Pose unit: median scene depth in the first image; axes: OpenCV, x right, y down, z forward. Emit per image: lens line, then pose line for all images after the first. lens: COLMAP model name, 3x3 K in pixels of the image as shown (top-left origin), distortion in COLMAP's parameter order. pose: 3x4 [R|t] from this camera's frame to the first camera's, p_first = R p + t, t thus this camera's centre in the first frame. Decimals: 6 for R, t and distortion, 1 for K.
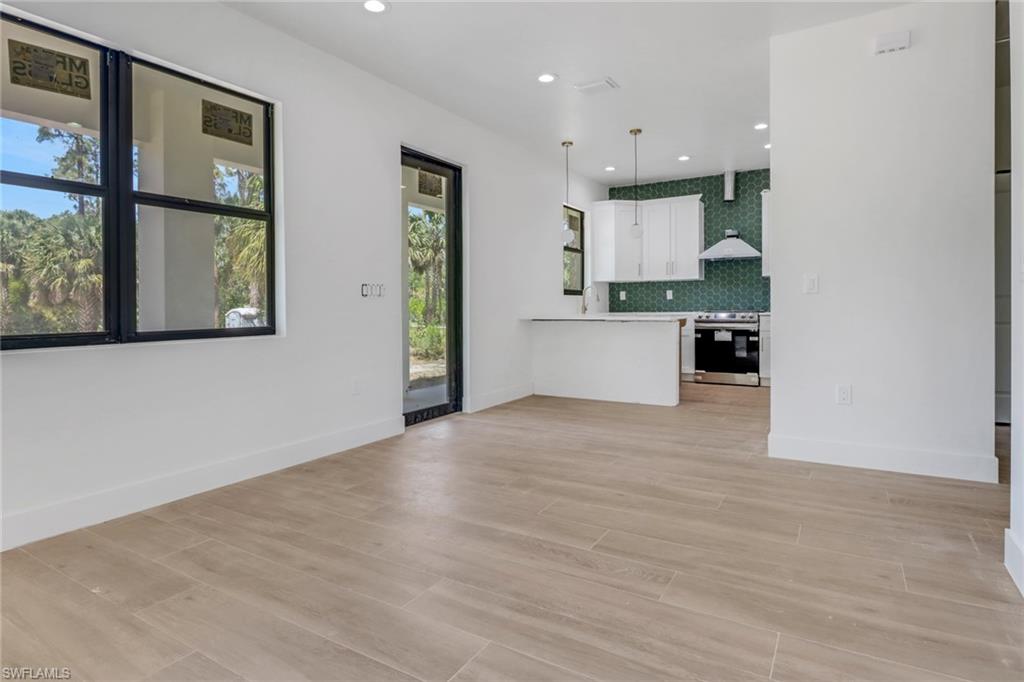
lens RADIAL K [[558.1, 0, 505.8], [0, 558.1, 316.8], [0, 0, 1]] dist [-0.001240, -0.000634]
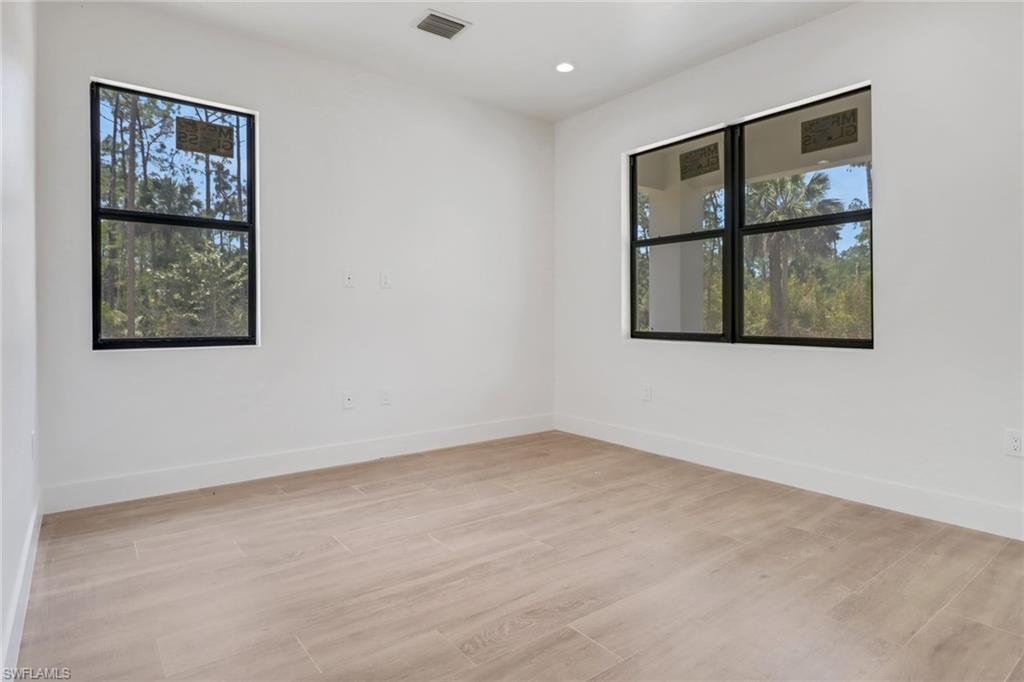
lens RADIAL K [[558.1, 0, 509.6], [0, 558.1, 330.8], [0, 0, 1]] dist [-0.001240, -0.000634]
pose [[-0.360817, 0.034170, -0.932010, 1.074608], [-0.017461, 0.998906, 0.043382, -0.044607], [0.932473, 0.031927, -0.359826, 1.410701]]
